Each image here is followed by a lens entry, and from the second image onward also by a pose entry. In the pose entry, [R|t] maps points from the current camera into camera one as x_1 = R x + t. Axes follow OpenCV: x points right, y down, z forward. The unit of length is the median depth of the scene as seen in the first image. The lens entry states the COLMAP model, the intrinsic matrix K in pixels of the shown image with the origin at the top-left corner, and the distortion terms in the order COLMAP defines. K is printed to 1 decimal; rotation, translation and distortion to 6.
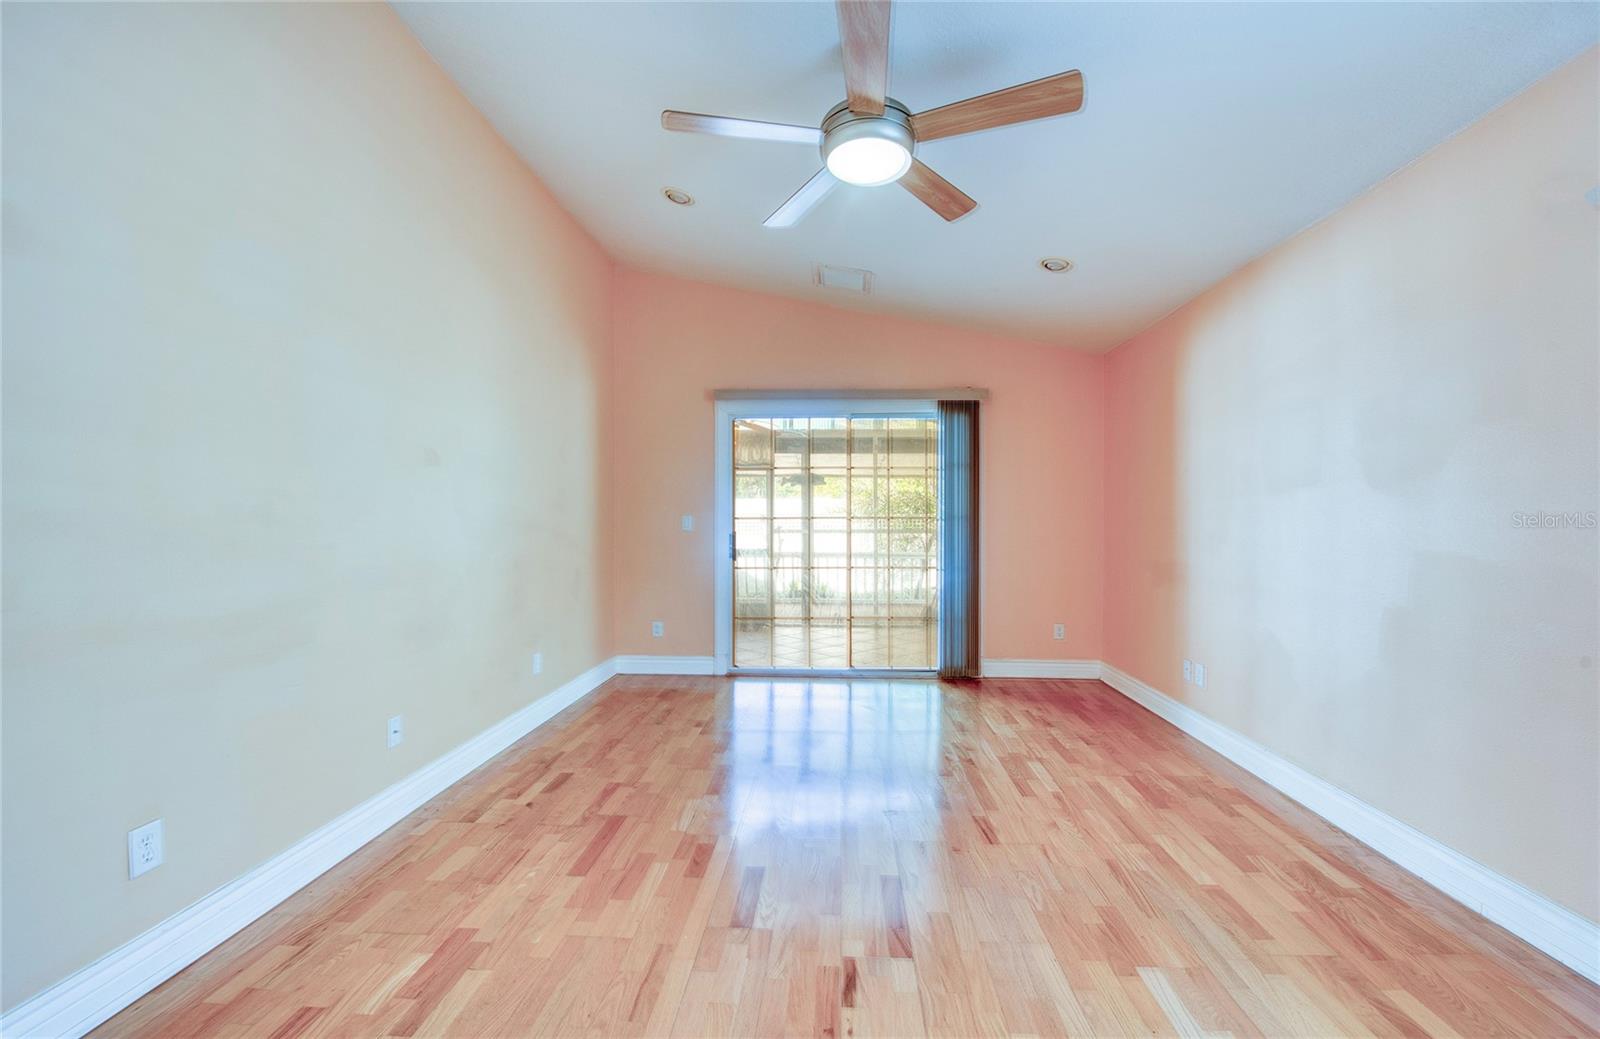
lens RADIAL K [[651.4, 0, 833.8], [0, 651.4, 528.5], [0, 0, 1]] dist [-0.012067, -0.000512]
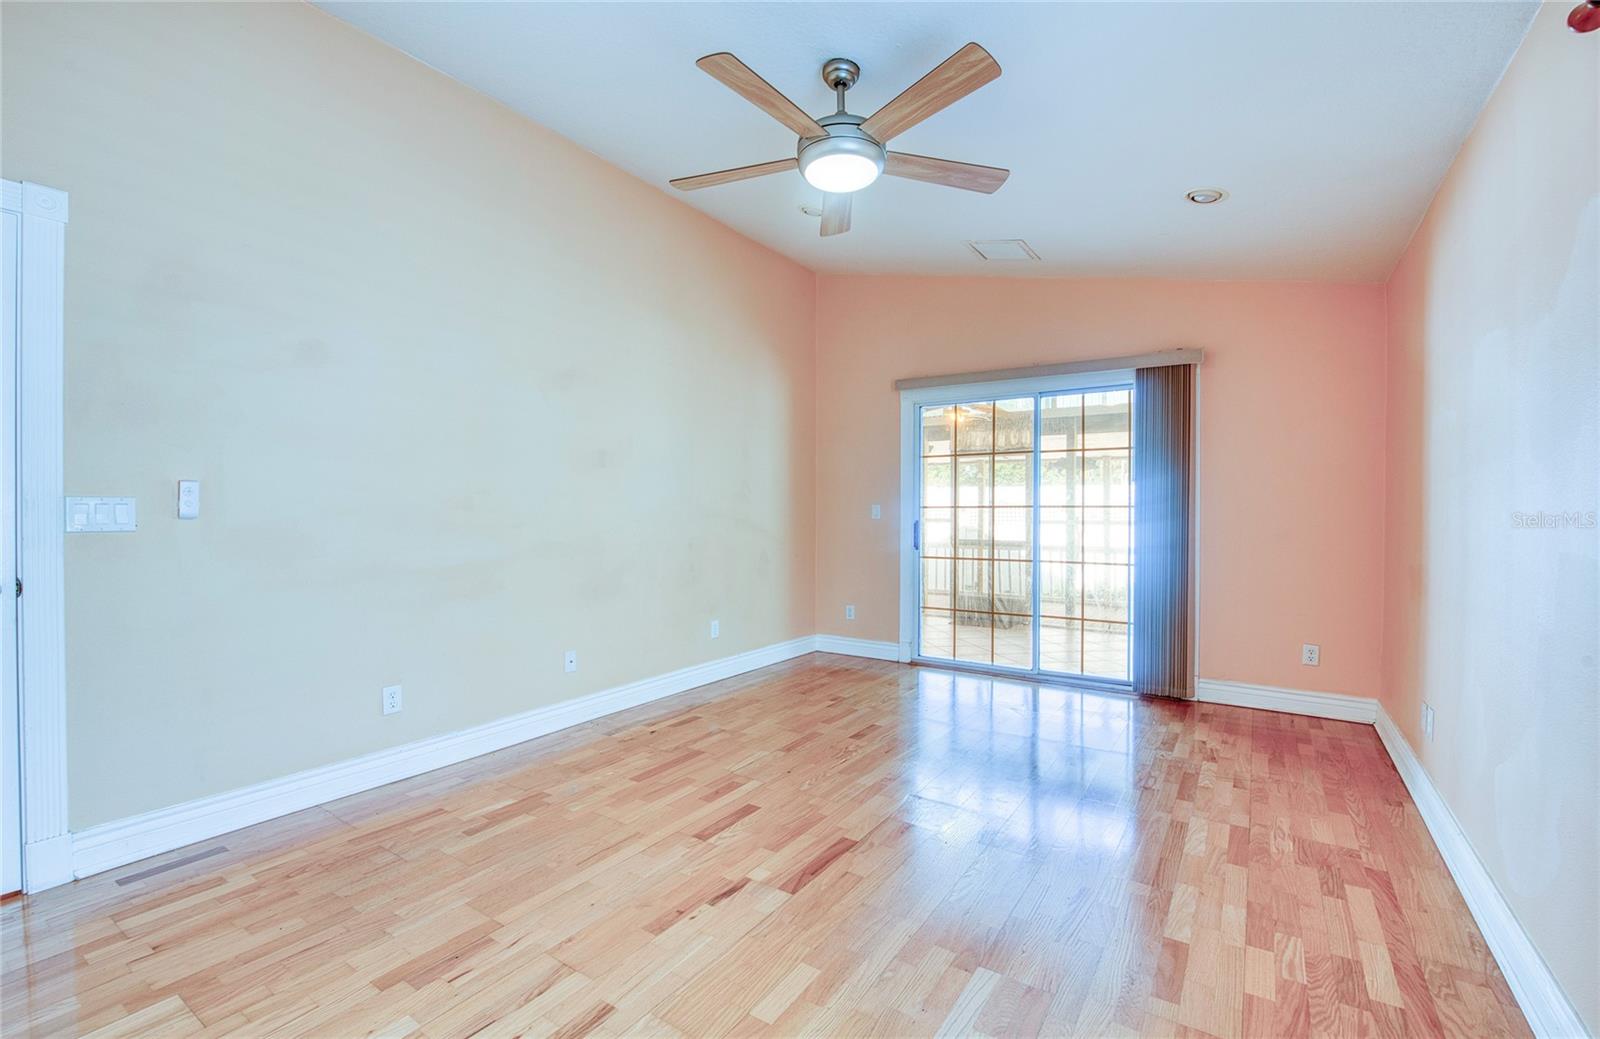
lens RADIAL K [[712.0, 0, 823.1], [0, 712.0, 531.2], [0, 0, 1]] dist [-0.002091, -0.000570]
pose [[0.859499, 0.016586, -0.510869, 0.349367], [-0.007454, 0.999774, 0.019918, 0.000567], [0.511084, -0.013312, 0.859428, -0.017225]]
